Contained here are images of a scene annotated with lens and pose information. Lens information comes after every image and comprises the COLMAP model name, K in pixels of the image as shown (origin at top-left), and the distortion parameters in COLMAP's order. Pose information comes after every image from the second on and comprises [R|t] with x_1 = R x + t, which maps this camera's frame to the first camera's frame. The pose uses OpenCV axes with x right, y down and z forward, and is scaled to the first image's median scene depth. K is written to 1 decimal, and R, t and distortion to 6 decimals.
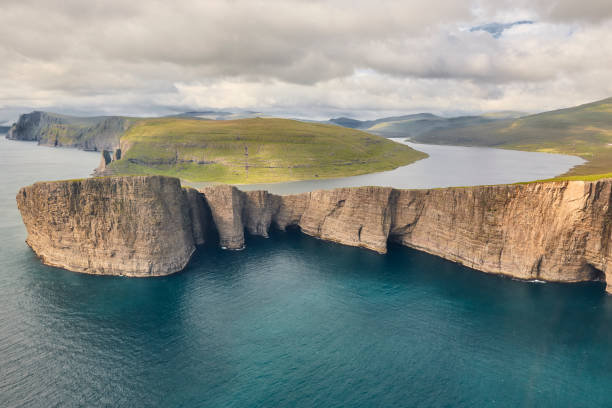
lens RADIAL K [[422.2, 0, 306.3], [0, 422.2, 204.1], [0, 0, 1]] dist [0.005228, 0.001624]
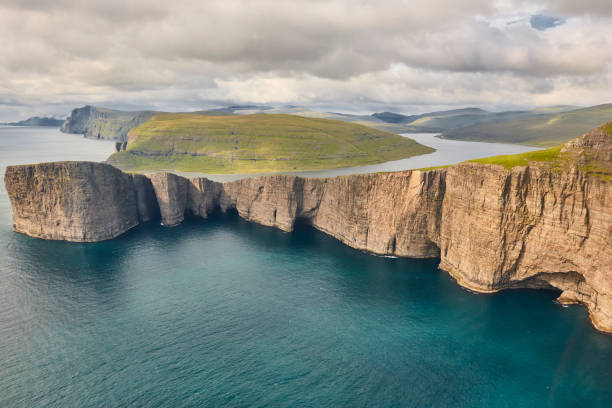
lens RADIAL K [[429.8, 0, 307.1], [0, 429.8, 203.1], [0, 0, 1]] dist [0.003026, -0.000694]
pose [[0.993845, 0.024116, -0.108127, 0.357590], [-0.023333, 0.999692, 0.008504, 0.024525], [0.108299, -0.005929, 0.994101, -0.171641]]
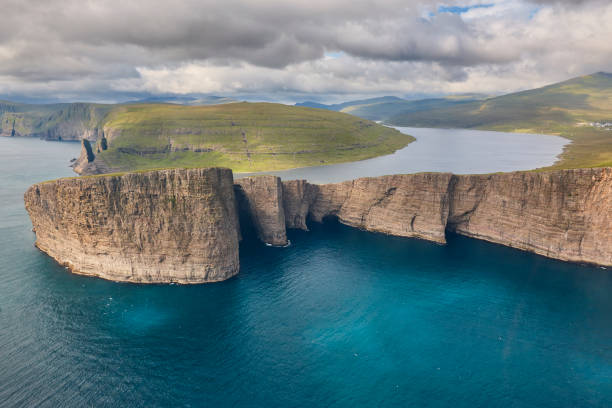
lens RADIAL K [[419.9, 0, 306.3], [0, 419.9, 204.3], [0, 0, 1]] dist [0.004744, 0.000966]
pose [[0.995984, -0.033185, 0.083154, -0.193099], [0.030113, 0.998827, 0.037929, -0.015170], [-0.084315, -0.035273, 0.995815, 0.100129]]
